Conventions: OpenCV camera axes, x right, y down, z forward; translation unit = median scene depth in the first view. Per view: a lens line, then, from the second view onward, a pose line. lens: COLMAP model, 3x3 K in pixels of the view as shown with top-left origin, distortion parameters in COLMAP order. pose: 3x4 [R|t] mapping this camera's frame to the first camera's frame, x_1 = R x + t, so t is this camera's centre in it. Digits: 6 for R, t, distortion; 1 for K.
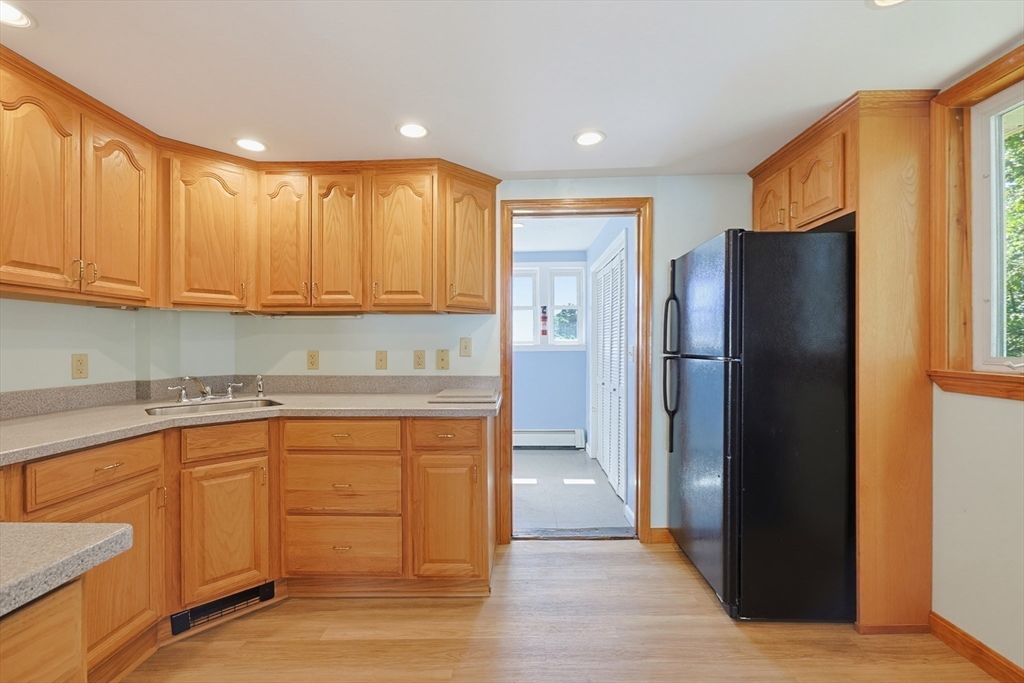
lens RADIAL K [[440.1, 0, 513.5], [0, 440.1, 348.5], [0, 0, 1]] dist [-0.001274, 0.000529]
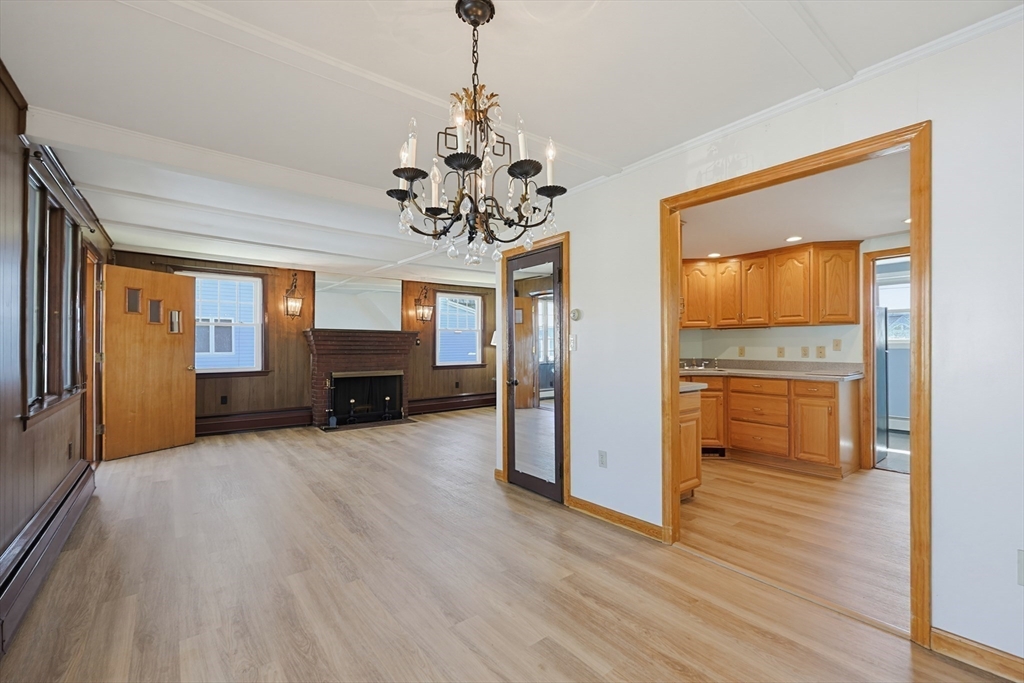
lens RADIAL K [[440.1, 0, 514.6], [0, 440.1, 344.4], [0, 0, 1]] dist [-0.001274, 0.000529]
pose [[0.634828, -0.002830, -0.772648, 0.448605], [-0.002475, 0.999981, -0.005696, 0.008284], [0.772649, 0.005529, 0.634809, -1.106519]]
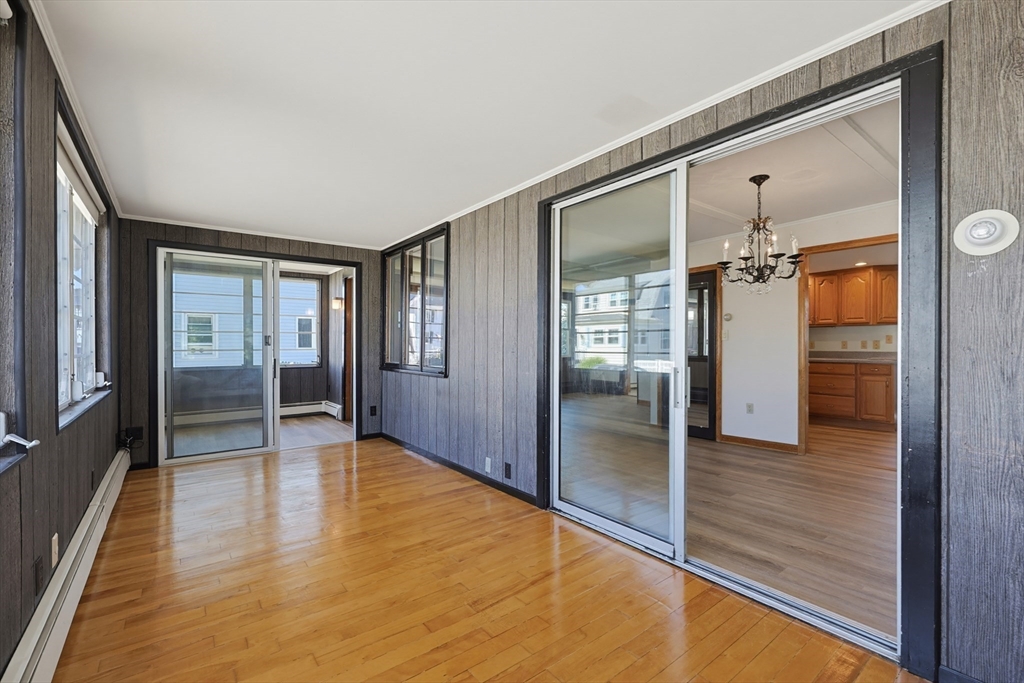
lens RADIAL K [[440.1, 0, 509.2], [0, 440.1, 345.8], [0, 0, 1]] dist [-0.001274, 0.000529]
pose [[0.617621, 0.002214, -0.786473, 0.529236], [-0.007931, 0.999963, -0.003413, 0.061782], [0.786436, 0.008346, 0.617616, -2.217278]]
